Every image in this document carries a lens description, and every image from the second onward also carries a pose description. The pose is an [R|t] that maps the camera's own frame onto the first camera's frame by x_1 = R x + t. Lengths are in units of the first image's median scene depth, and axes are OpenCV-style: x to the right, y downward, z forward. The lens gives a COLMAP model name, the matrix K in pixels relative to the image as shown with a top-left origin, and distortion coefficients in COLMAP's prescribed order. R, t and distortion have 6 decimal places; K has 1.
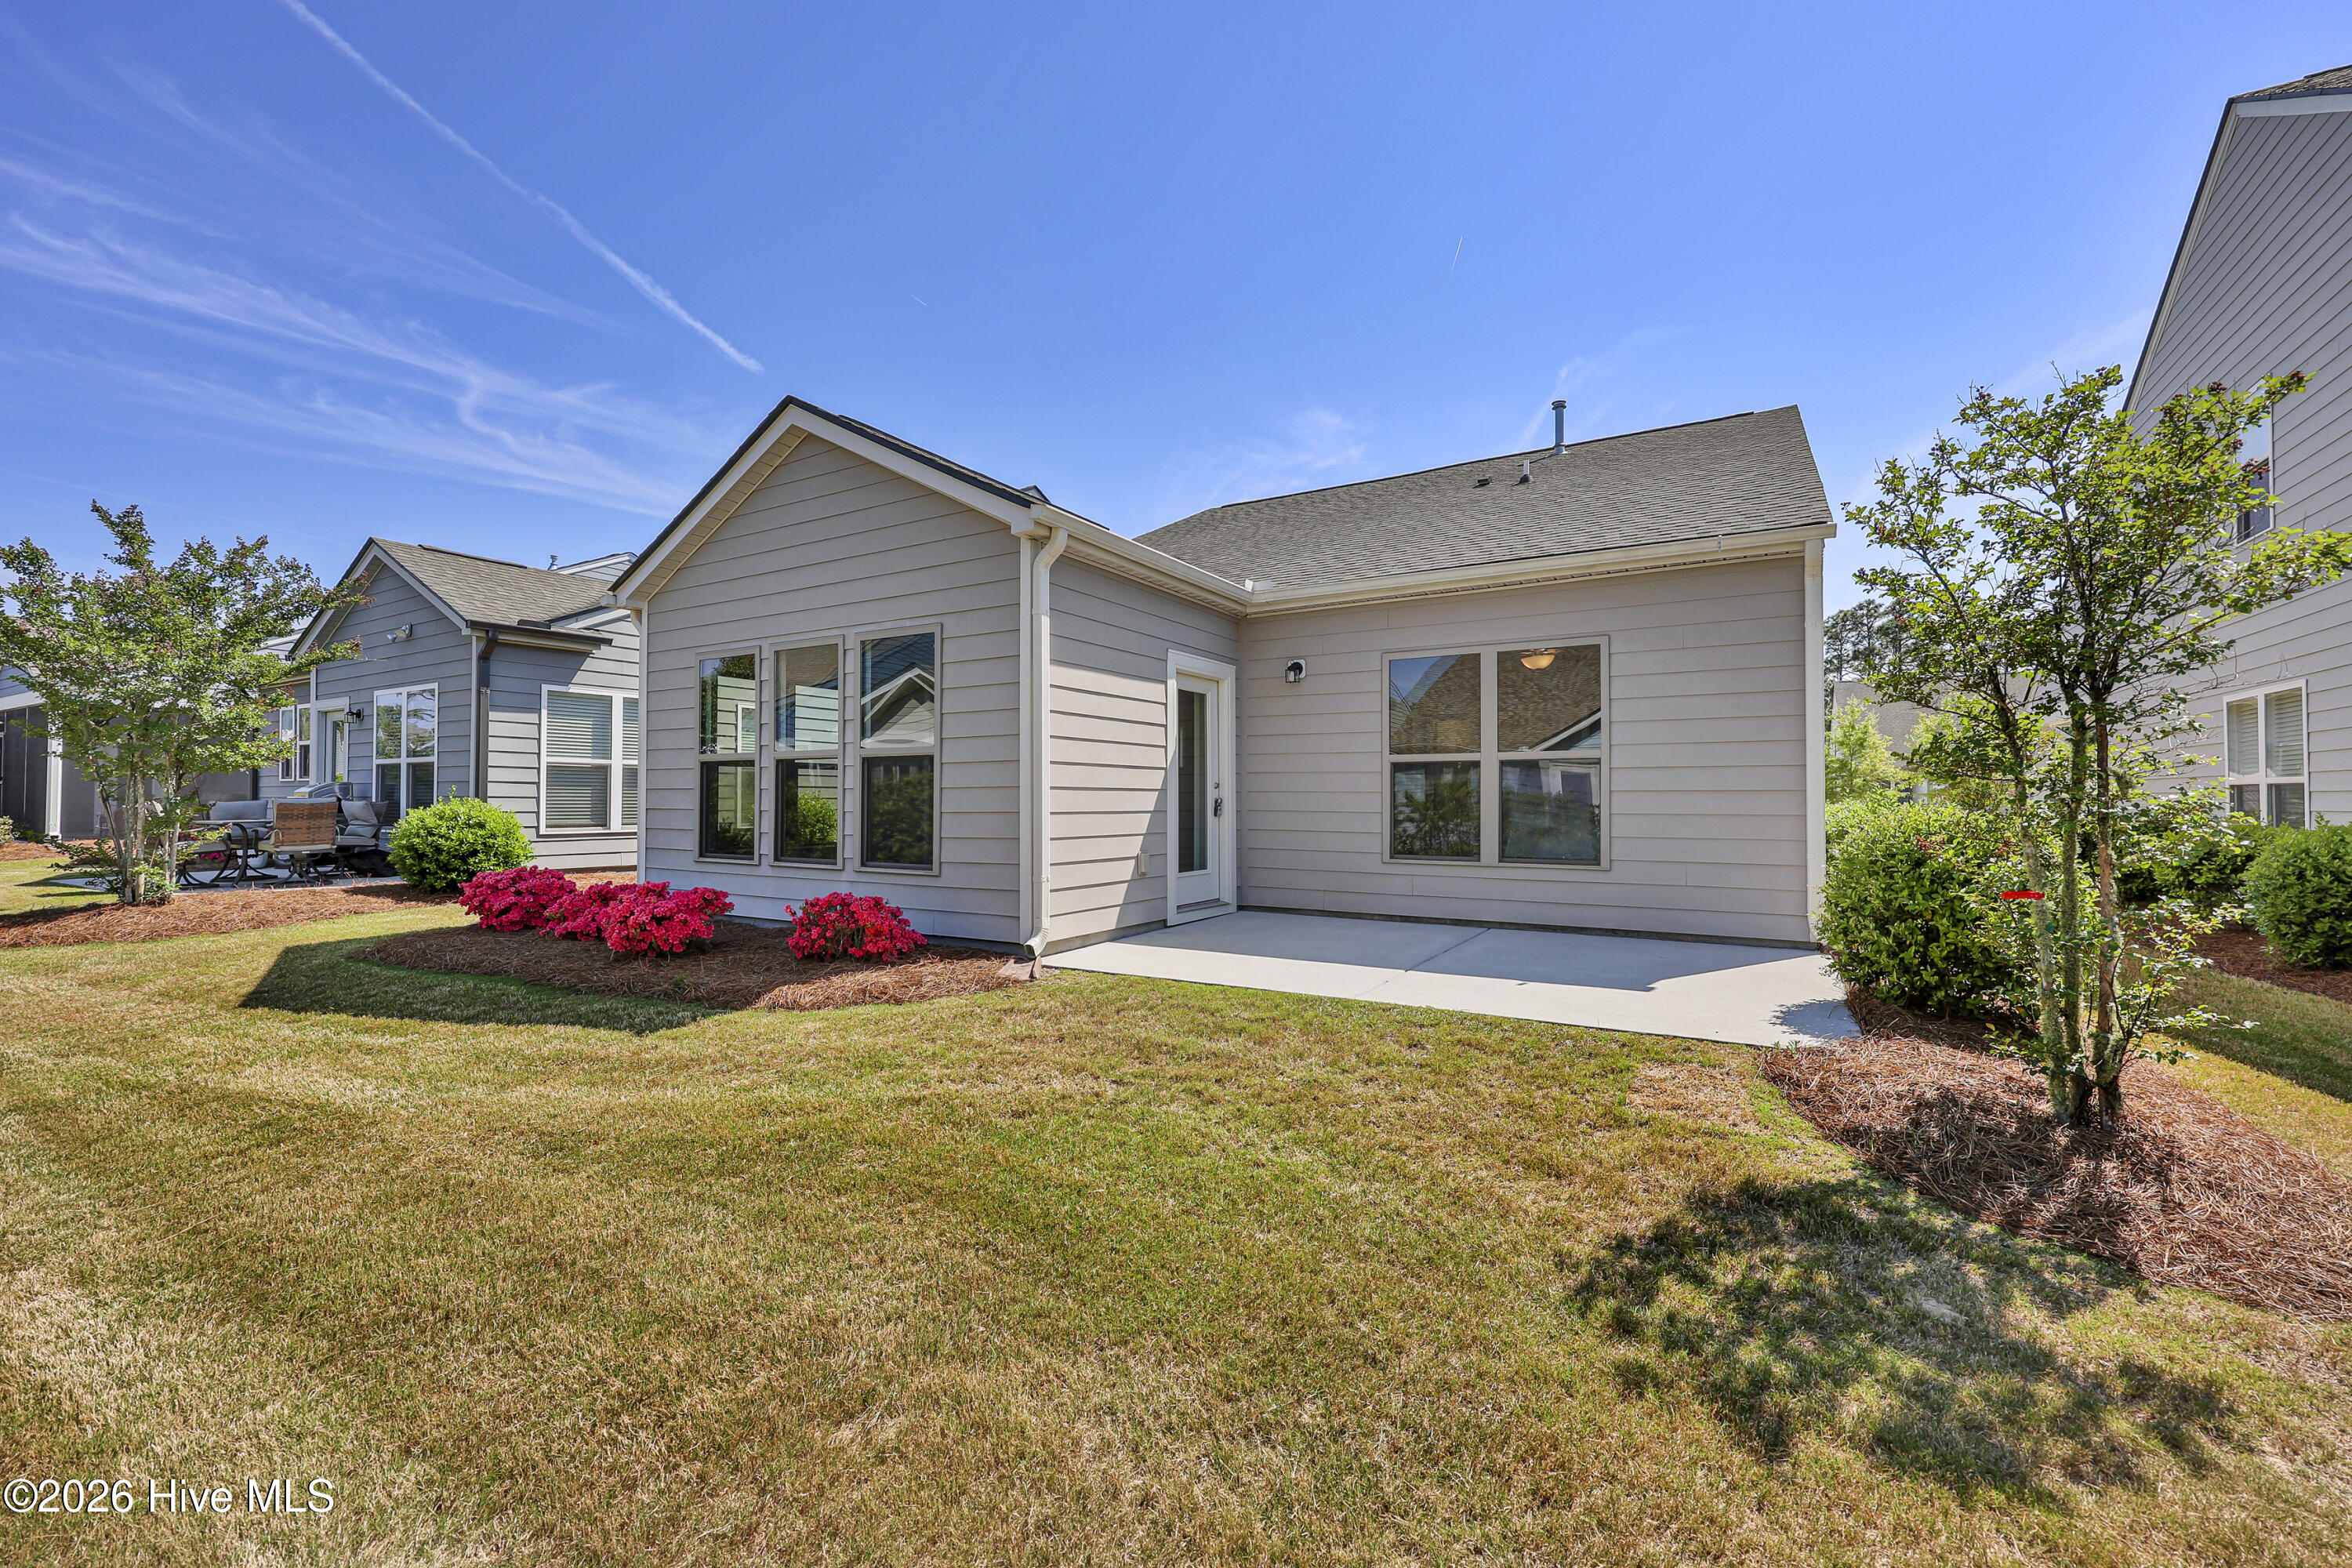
lens RADIAL K [[968.8, 0, 1210.5], [0, 968.8, 775.0], [0, 0, 1]] dist [0.001923, 0.000099]
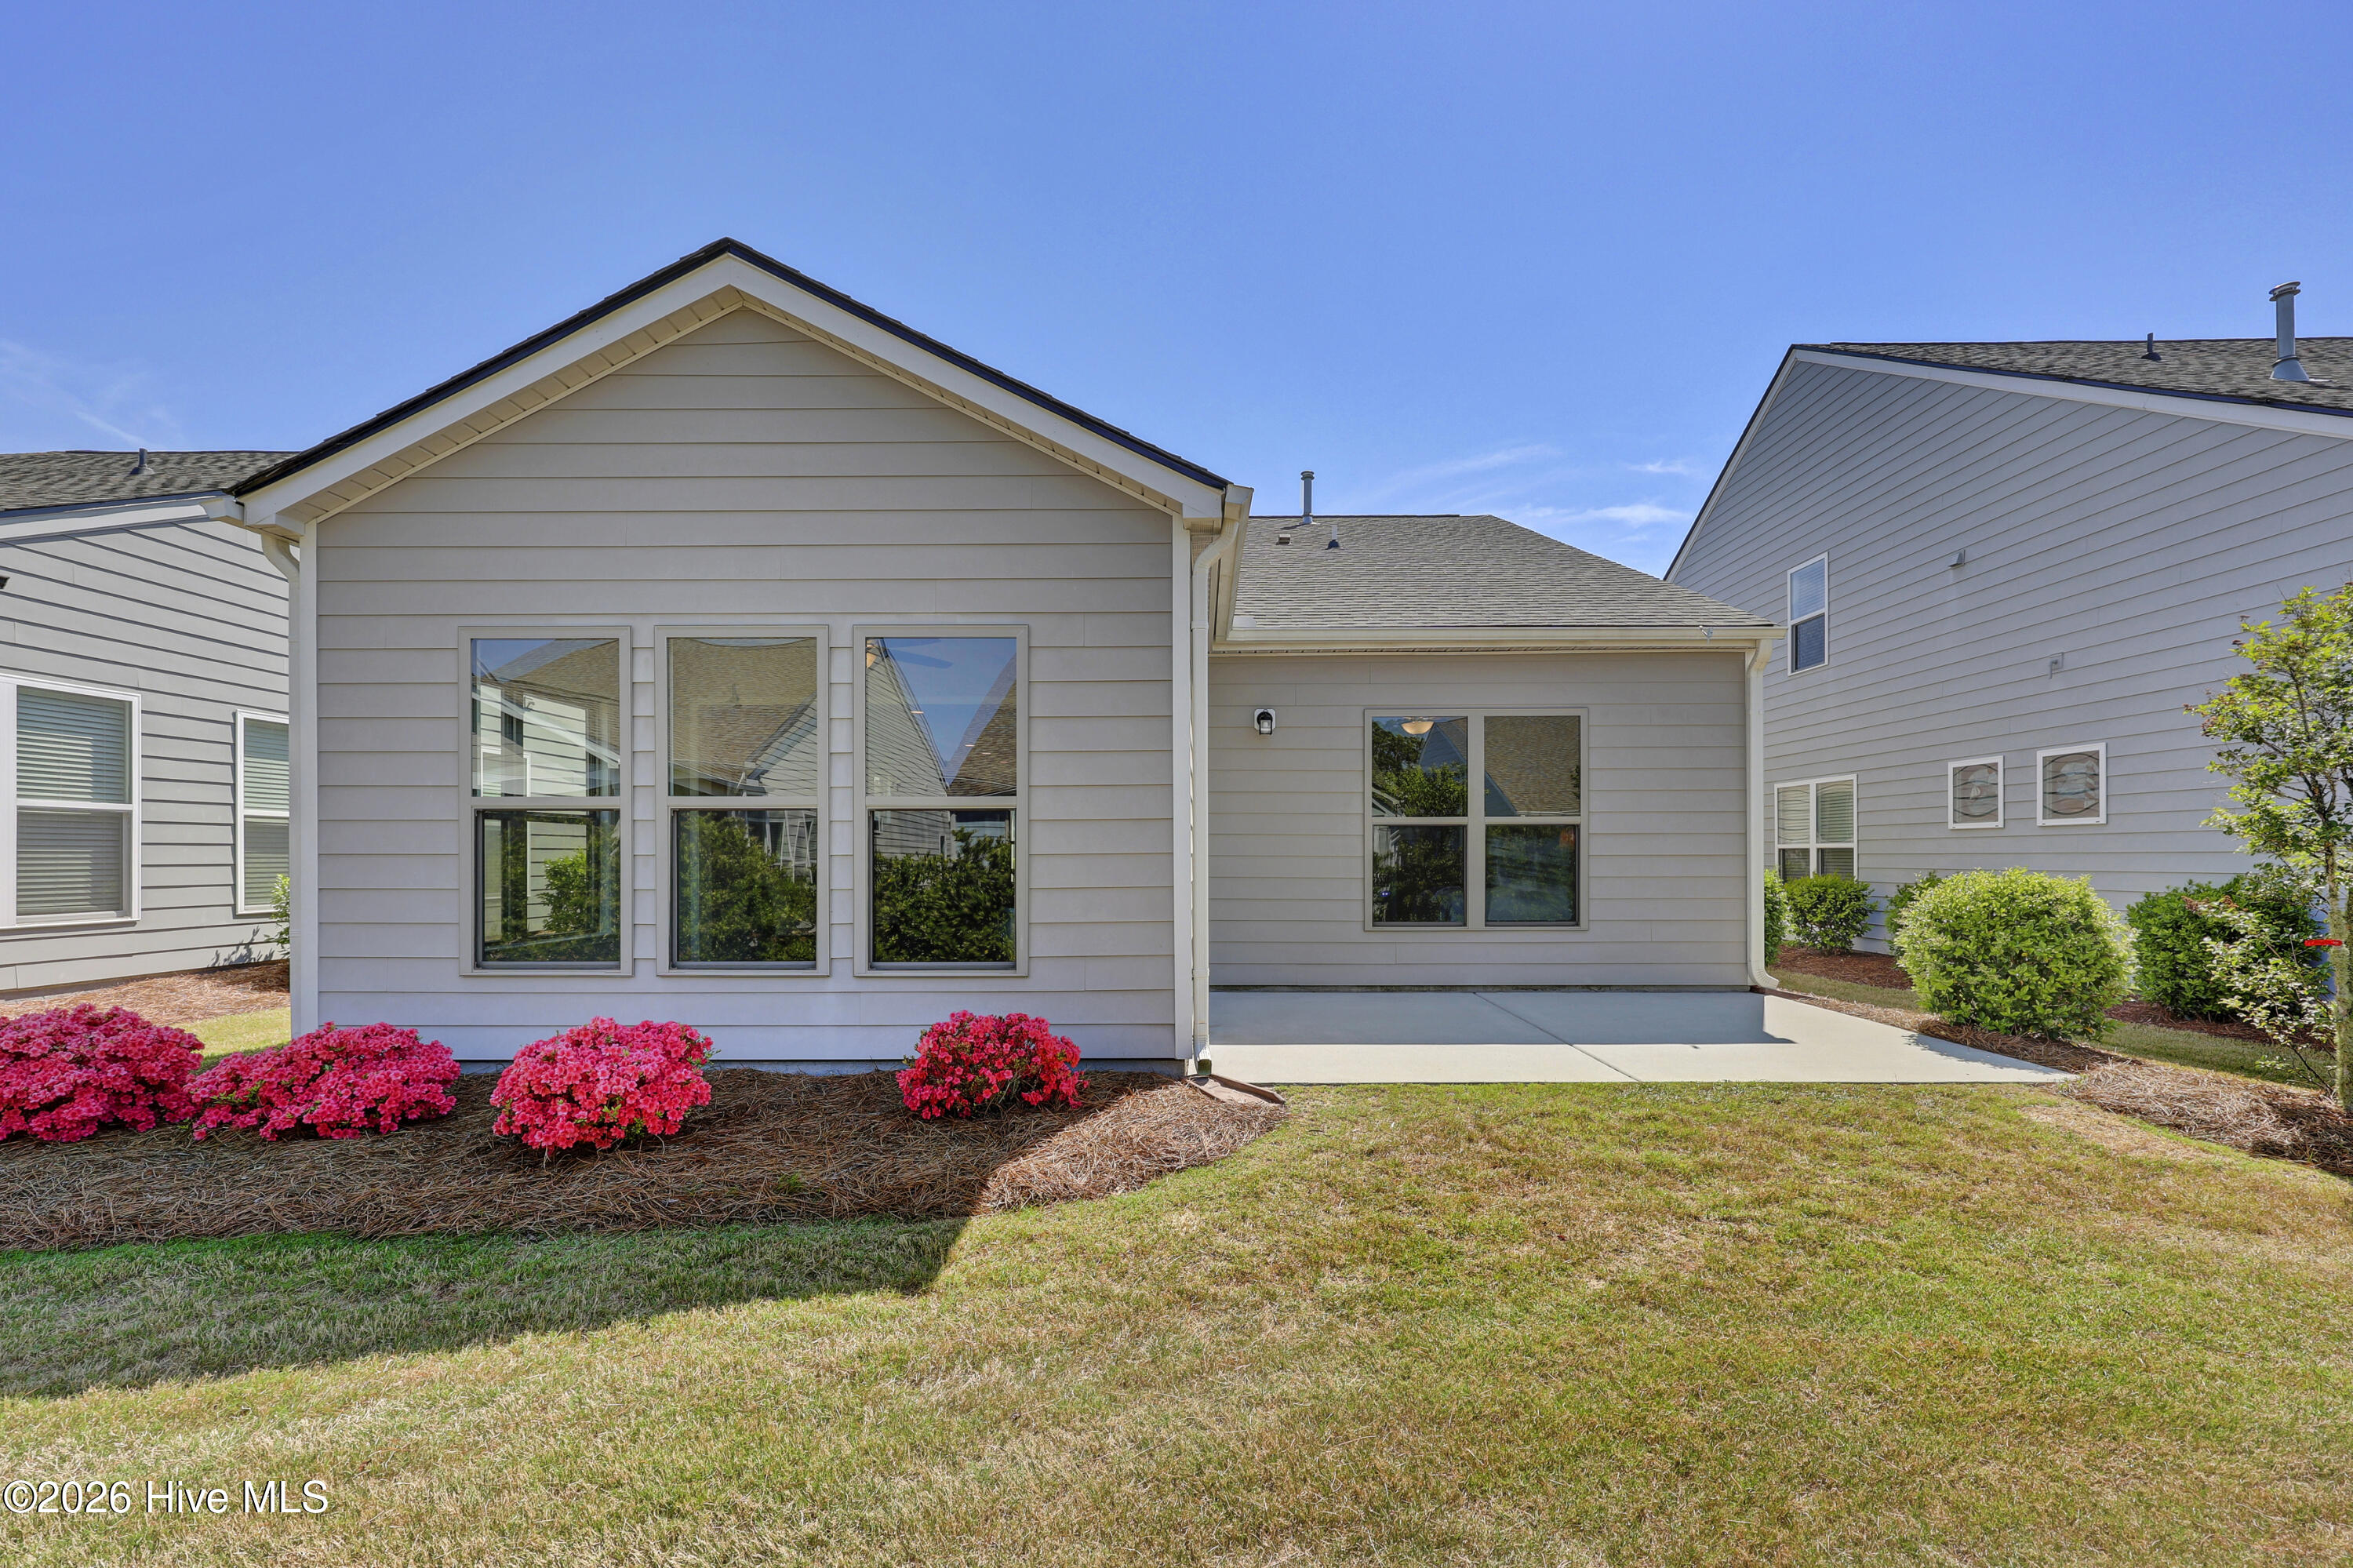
lens RADIAL K [[969.2, 0, 1196.2], [0, 969.2, 855.3], [0, 0, 1]] dist [0.001923, 0.000099]
pose [[0.868074, -0.002764, 0.496427, -0.480456], [-0.009983, 0.999685, 0.023023, -0.003907], [-0.496335, -0.024941, 0.867773, 0.283839]]
